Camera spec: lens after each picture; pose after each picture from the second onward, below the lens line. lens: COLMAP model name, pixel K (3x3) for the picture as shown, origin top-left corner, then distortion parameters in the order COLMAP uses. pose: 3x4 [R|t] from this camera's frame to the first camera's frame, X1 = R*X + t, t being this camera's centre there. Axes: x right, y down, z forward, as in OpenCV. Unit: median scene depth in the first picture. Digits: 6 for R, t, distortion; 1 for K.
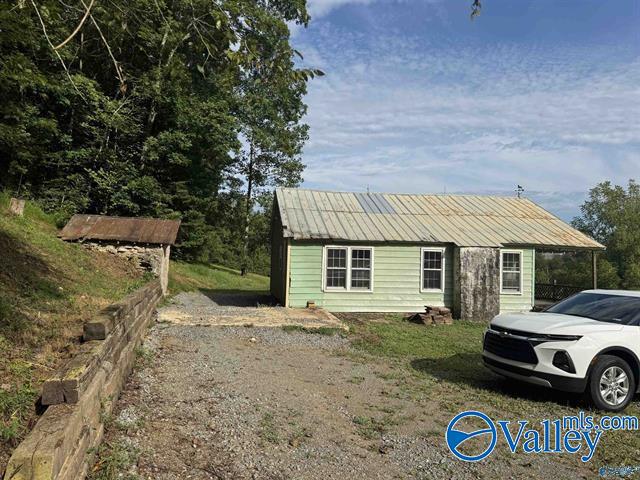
lens RADIAL K [[458.8, 0, 320.0], [0, 458.8, 240.0], [0, 0, 1]] dist [0.070204, -0.000753]
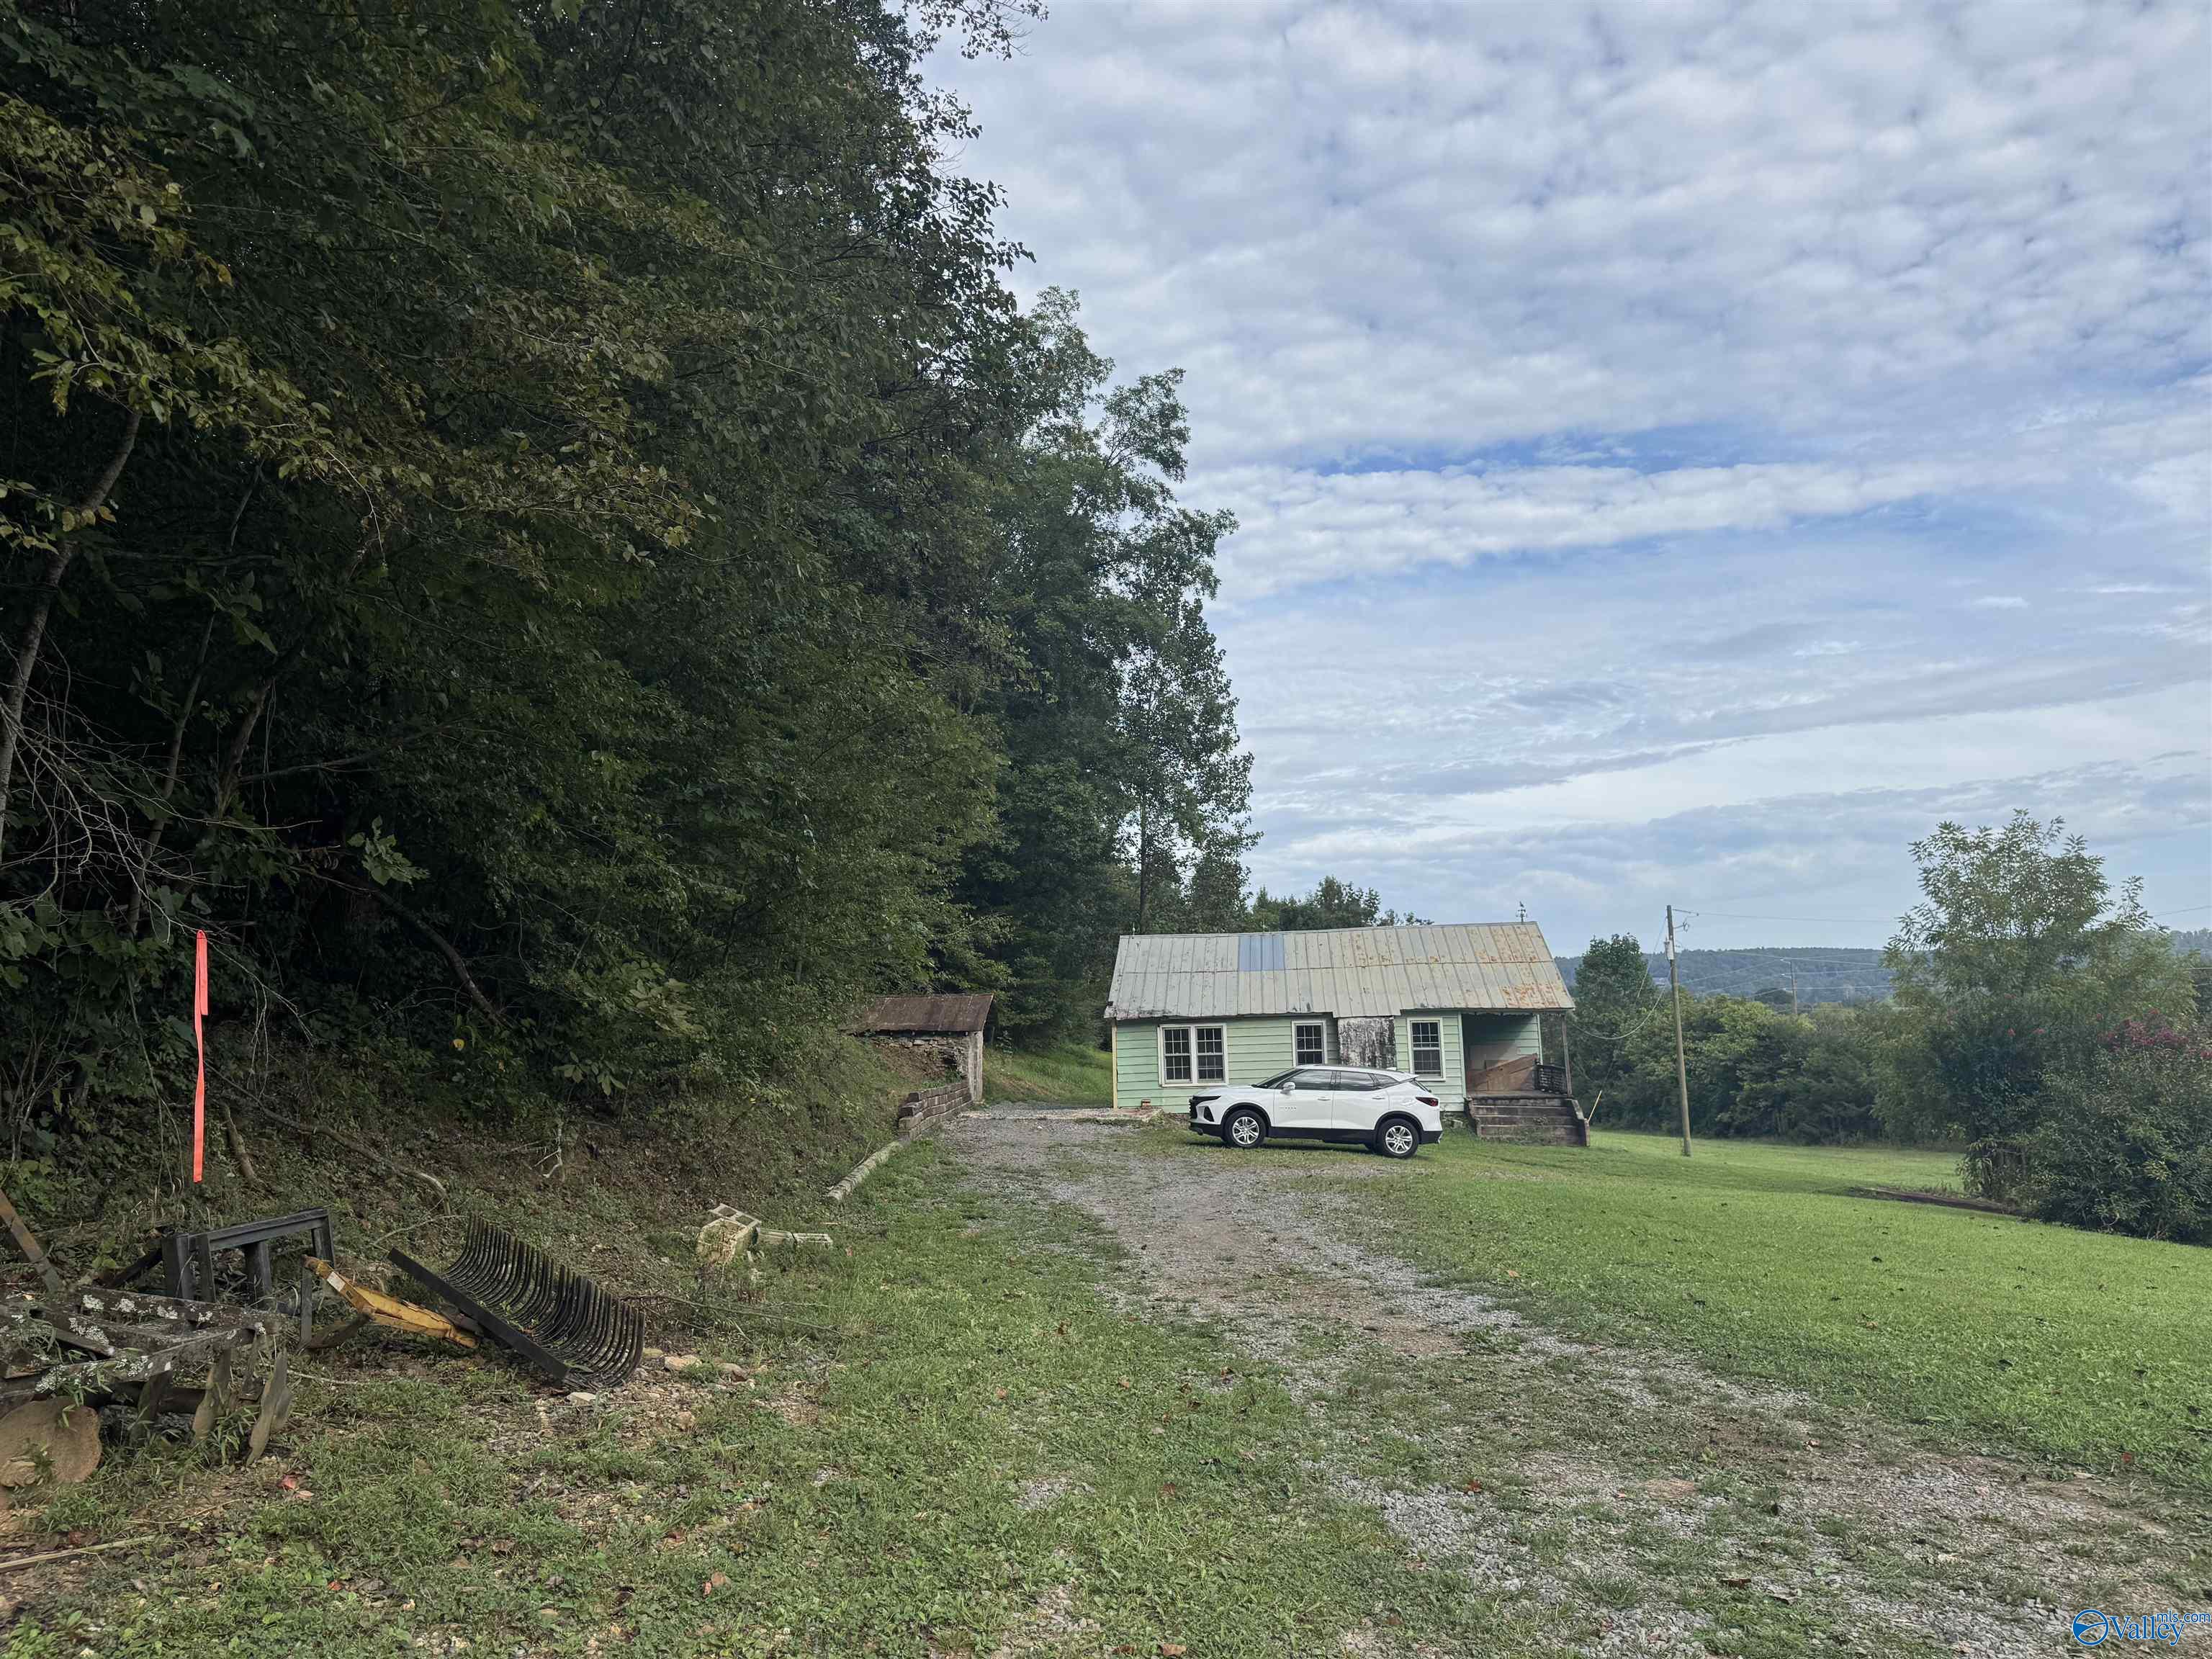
lens RADIAL K [[1563.4, 0, 1106.0], [0, 1563.4, 829.5], [0, 0, 1]] dist [0.199895, -0.000128]
pose [[0.960359, -0.085004, -0.265491, 0.645418], [0.062701, 0.993839, -0.091395, -0.079295], [0.271624, 0.071125, 0.959772, -1.567774]]
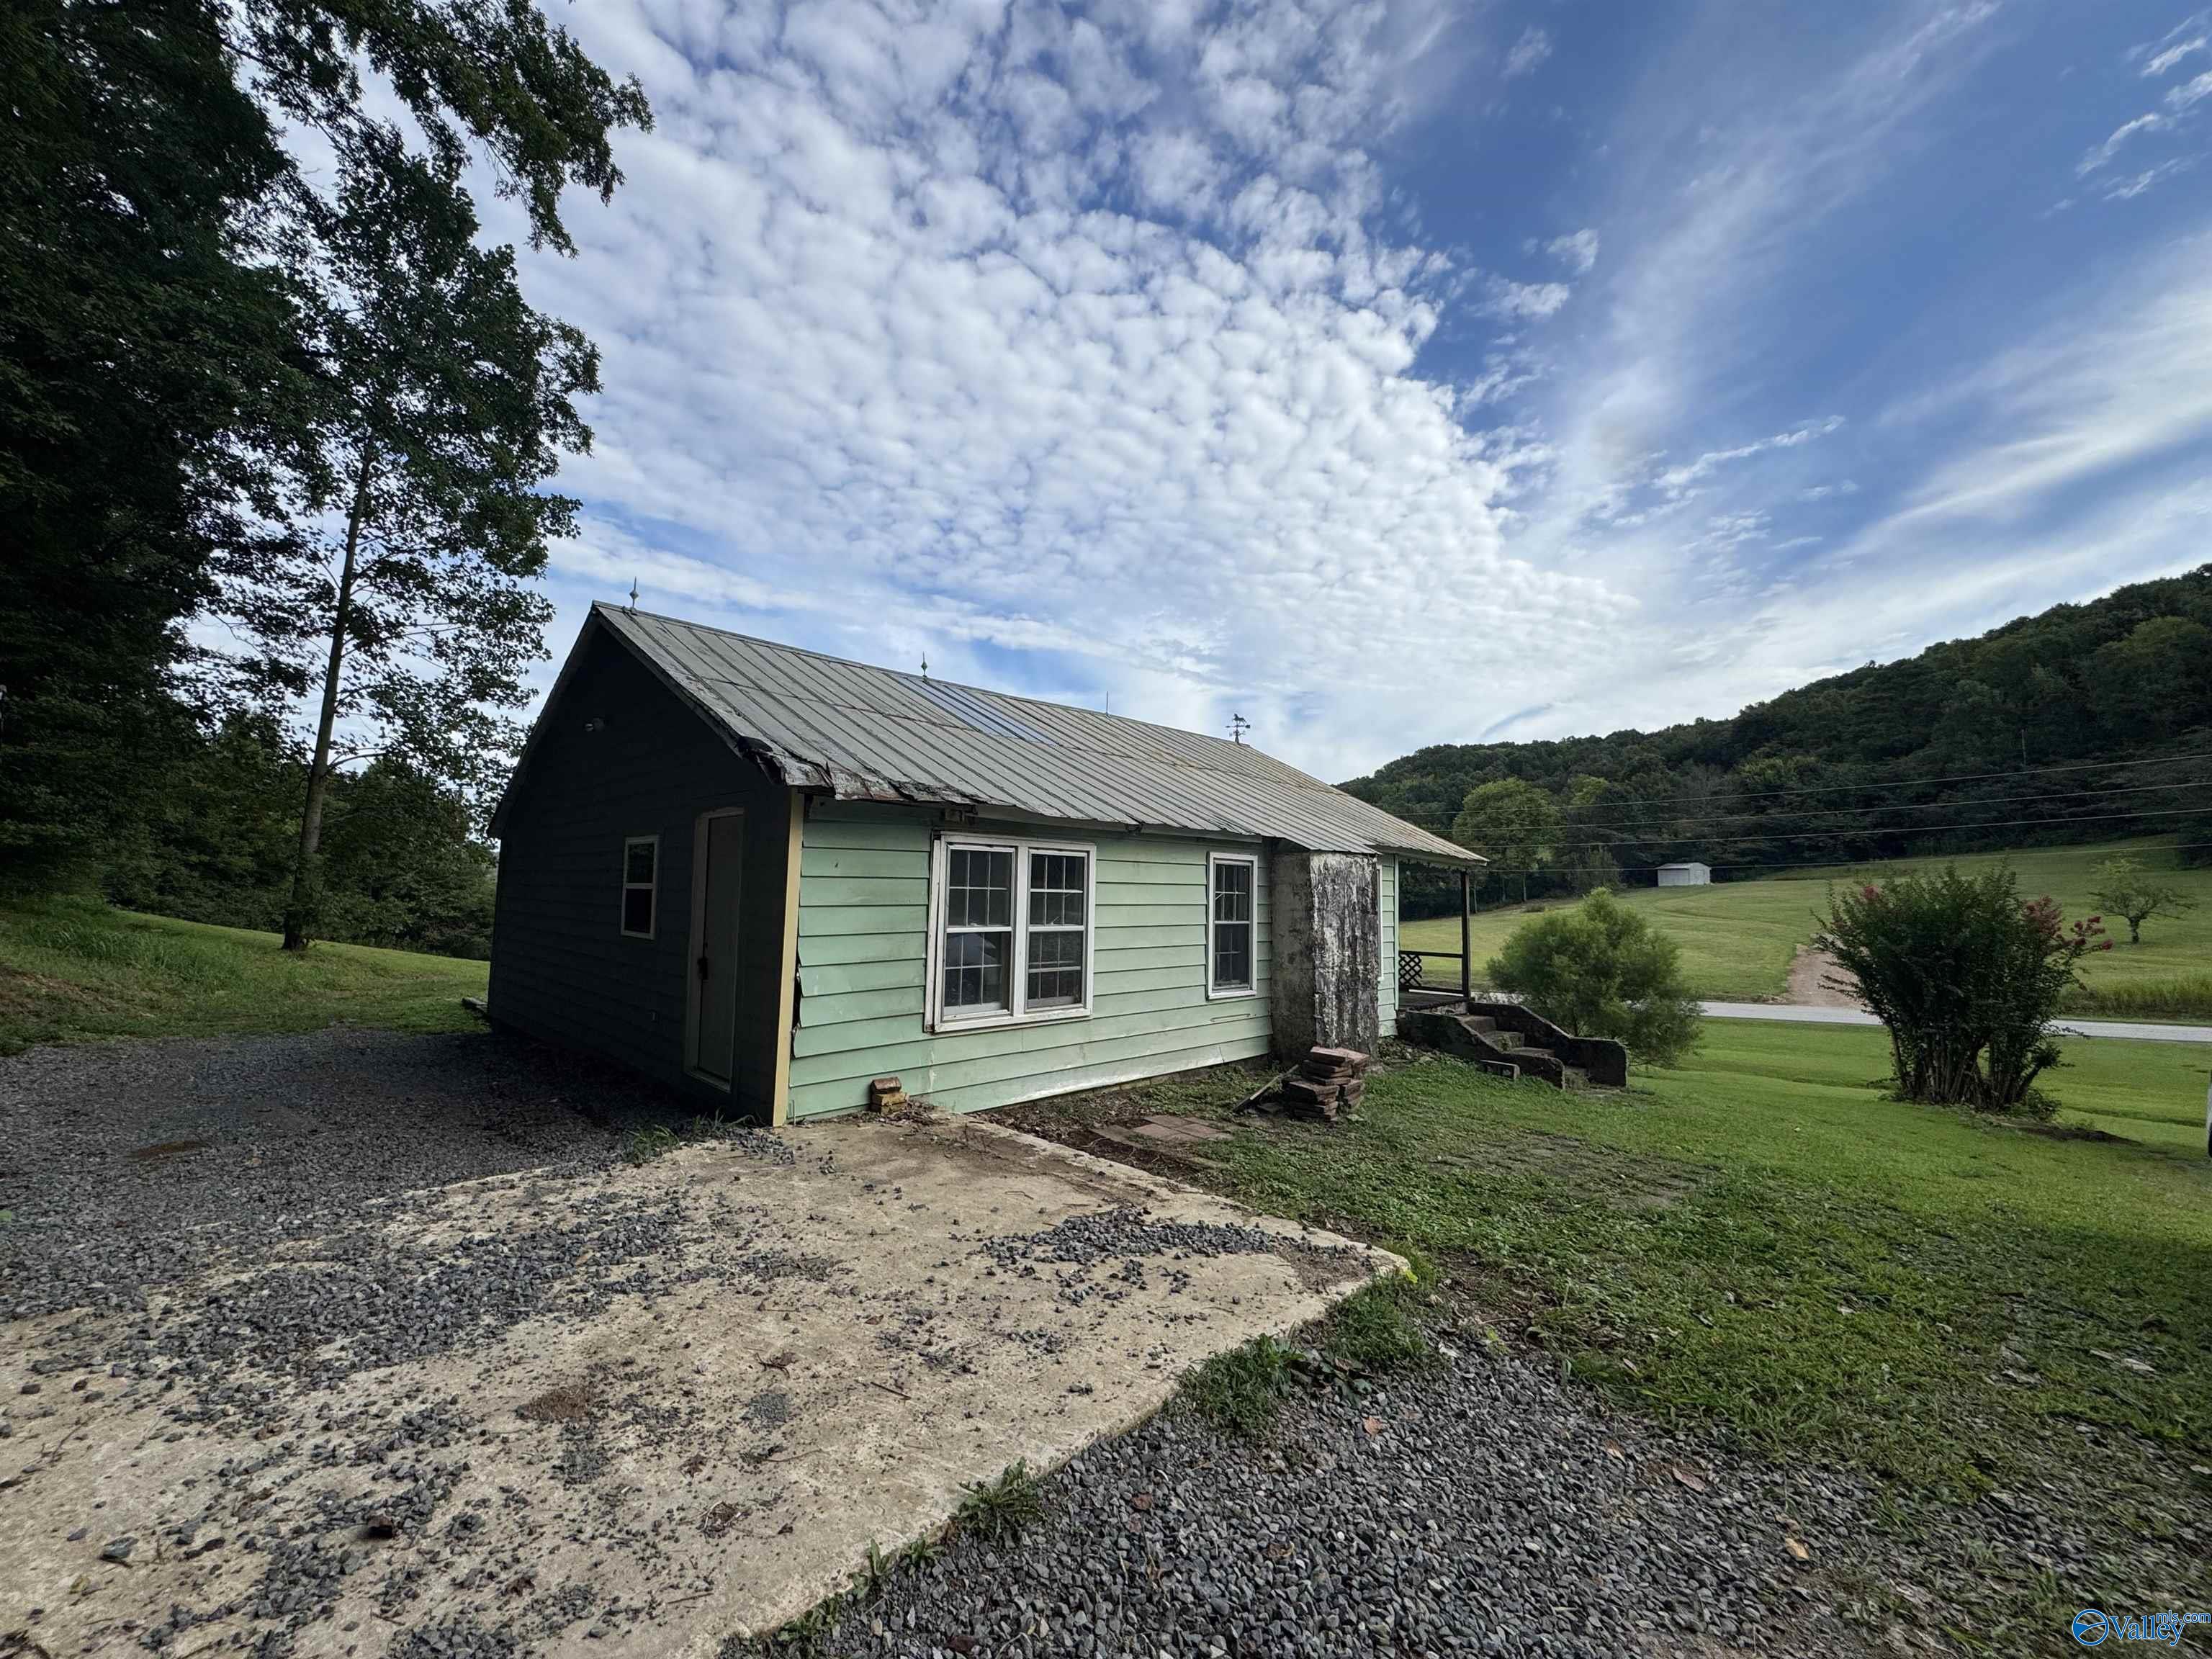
lens RADIAL K [[877.1, 0, 1106.8], [0, 877.1, 827.4], [0, 0, 1]] dist [-0.000141, -0.005285]
pose [[0.806844, 0.036918, 0.589610, -0.185839], [-0.018854, 0.999146, -0.036760, 0.023070], [-0.590464, 0.018543, 0.806851, 0.577521]]
